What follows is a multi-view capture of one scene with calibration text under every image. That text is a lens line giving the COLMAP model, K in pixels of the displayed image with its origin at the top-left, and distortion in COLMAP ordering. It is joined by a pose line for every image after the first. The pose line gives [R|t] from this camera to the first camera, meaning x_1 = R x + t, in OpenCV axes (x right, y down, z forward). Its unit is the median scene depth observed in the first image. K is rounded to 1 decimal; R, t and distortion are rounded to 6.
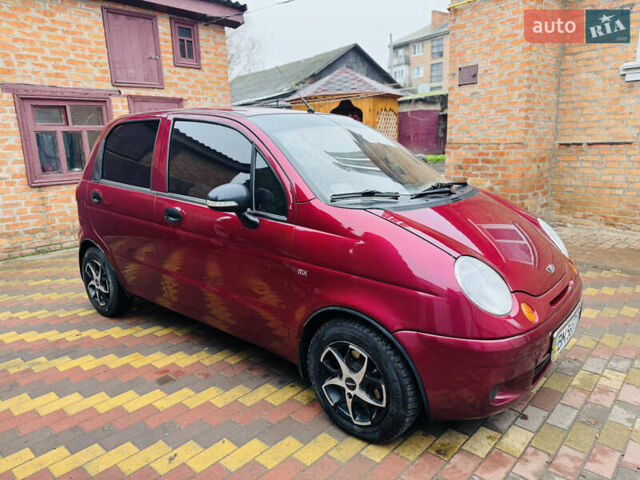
lens RADIAL K [[456.5, 0, 319.1], [0, 456.5, 240.4], [0, 0, 1]] dist [-0.002302, -0.022163]
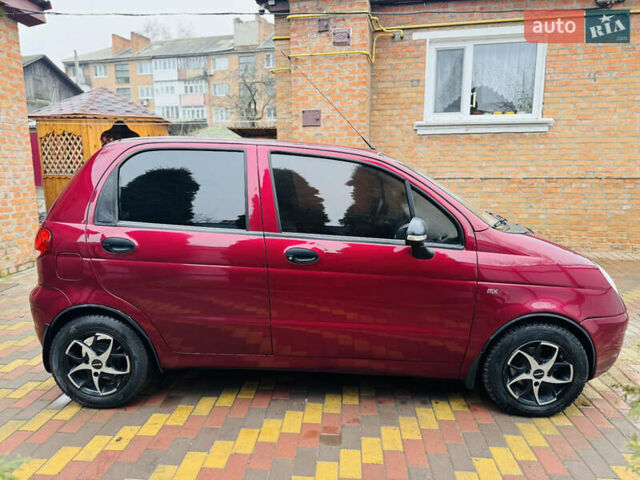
lens RADIAL K [[454.4, 0, 320.3], [0, 454.4, 241.7], [0, 0, 1]] dist [0.010642, -0.018366]
pose [[0.776588, -0.068897, 0.626230, -0.431091], [0.103869, 0.994402, -0.019405, -0.032994], [-0.621387, 0.080116, 0.779397, 0.134226]]
